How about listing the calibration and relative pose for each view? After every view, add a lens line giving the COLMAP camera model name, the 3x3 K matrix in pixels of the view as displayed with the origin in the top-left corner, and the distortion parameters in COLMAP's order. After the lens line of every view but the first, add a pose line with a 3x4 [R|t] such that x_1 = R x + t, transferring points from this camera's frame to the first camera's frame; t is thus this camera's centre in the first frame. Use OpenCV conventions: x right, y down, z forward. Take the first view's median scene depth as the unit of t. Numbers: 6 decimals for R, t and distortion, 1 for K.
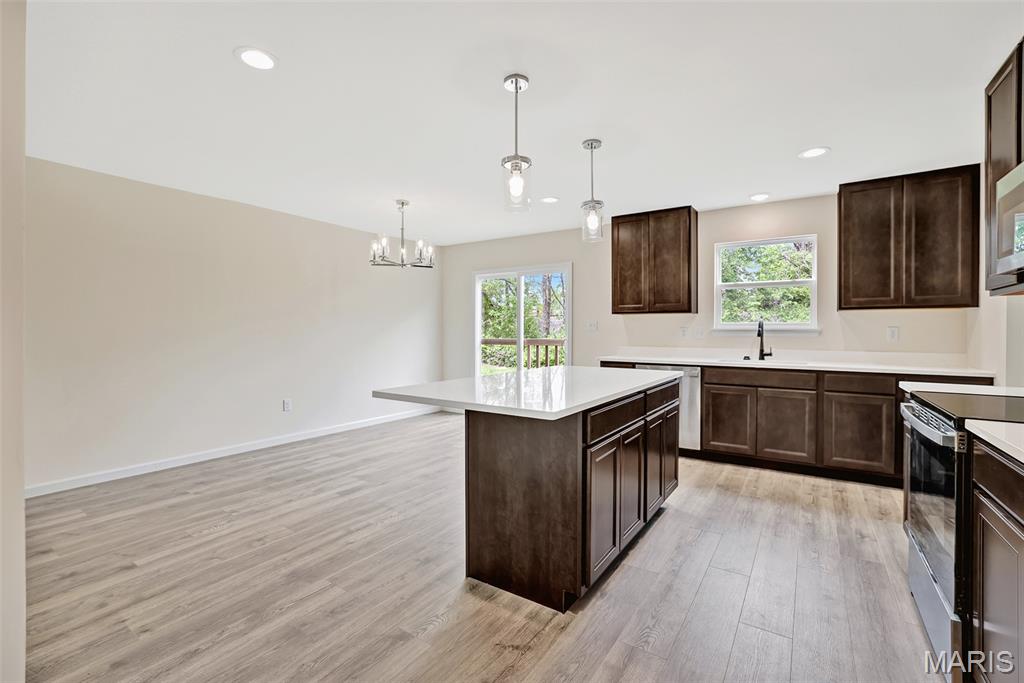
lens RADIAL K [[447.5, 0, 511.3], [0, 447.5, 332.1], [0, 0, 1]] dist [-0.034703, 0.010705]
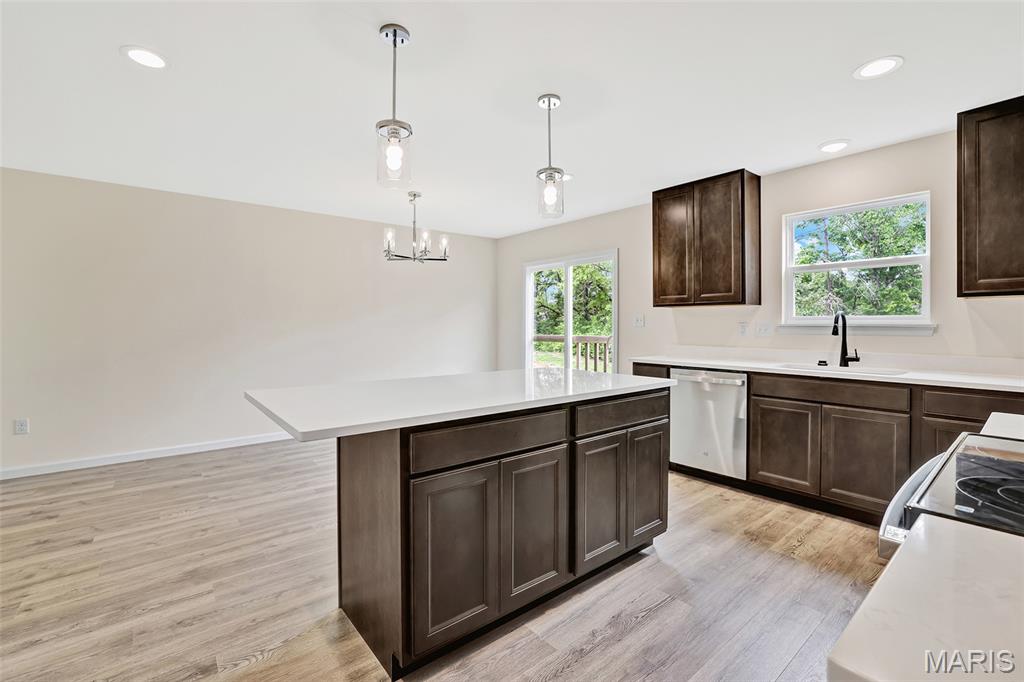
lens RADIAL K [[447.5, 0, 511.4], [0, 447.5, 326.4], [0, 0, 1]] dist [-0.034703, 0.010705]
pose [[0.957588, 0.000892, -0.288140, 0.301005], [-0.001680, 0.999995, -0.002489, -0.001824], [0.288136, 0.002868, 0.957585, 0.164918]]
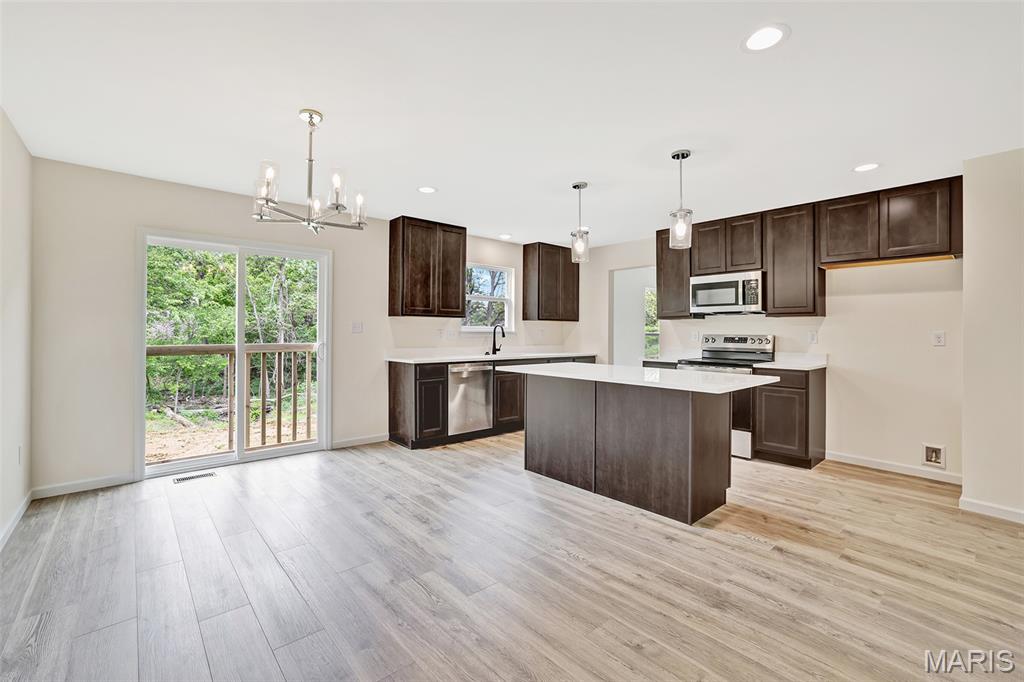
lens RADIAL K [[447.5, 0, 510.7], [0, 447.5, 329.6], [0, 0, 1]] dist [-0.034703, 0.010705]
pose [[0.248038, 0.007406, 0.968722, -0.935037], [-0.002473, 0.999972, -0.007011, -0.004677], [-0.968747, -0.000656, 0.248049, 0.751811]]
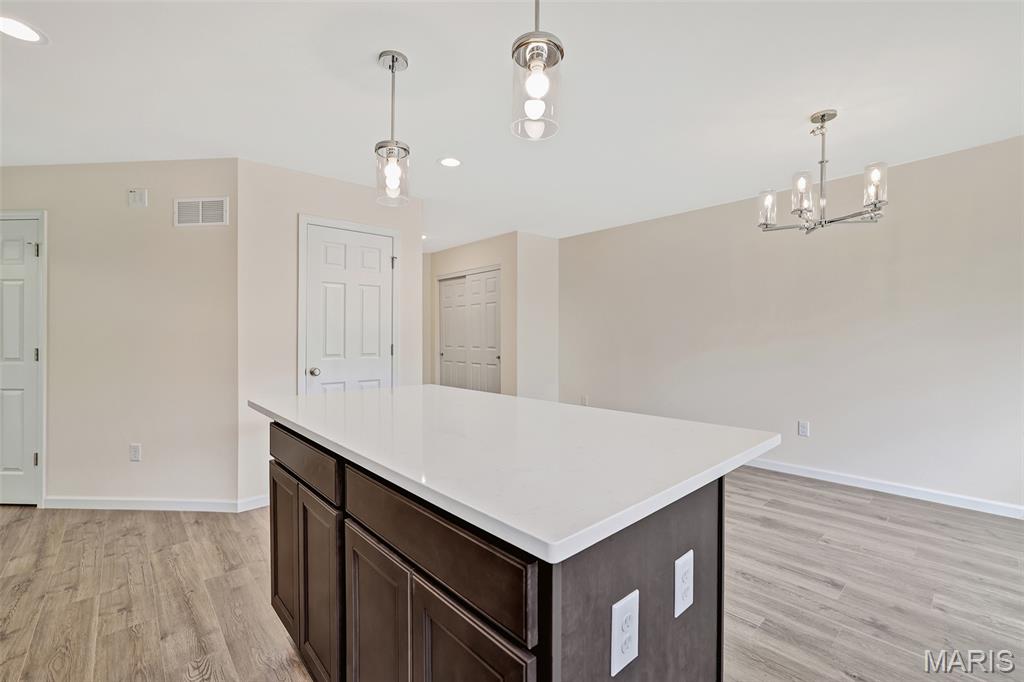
lens RADIAL K [[447.5, 0, 507.9], [0, 447.5, 331.0], [0, 0, 1]] dist [-0.034703, 0.010705]
pose [[-0.239049, -0.004813, -0.970996, 0.526959], [0.000332, 0.999987, -0.005039, -0.005173], [0.971007, -0.001527, -0.239044, 0.930290]]
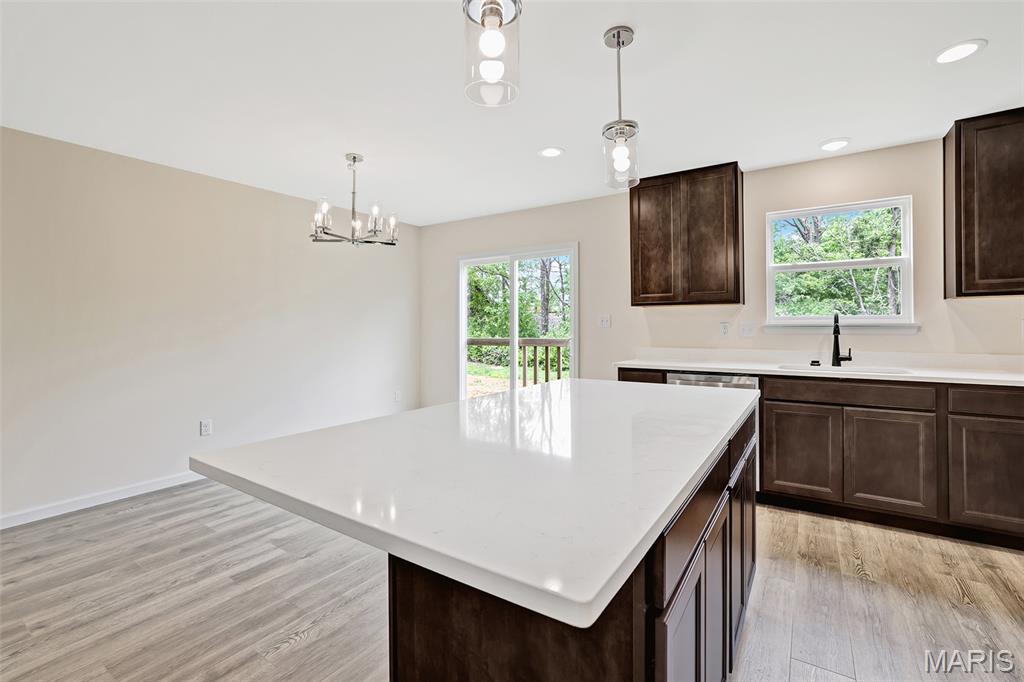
lens RADIAL K [[447.5, 0, 513.4], [0, 447.5, 324.4], [0, 0, 1]] dist [-0.034703, 0.010705]
pose [[0.999948, -0.004820, 0.008993, 0.020303], [0.004917, 0.999929, -0.010893, -0.002043], [-0.008939, 0.010936, 0.999900, 0.327199]]
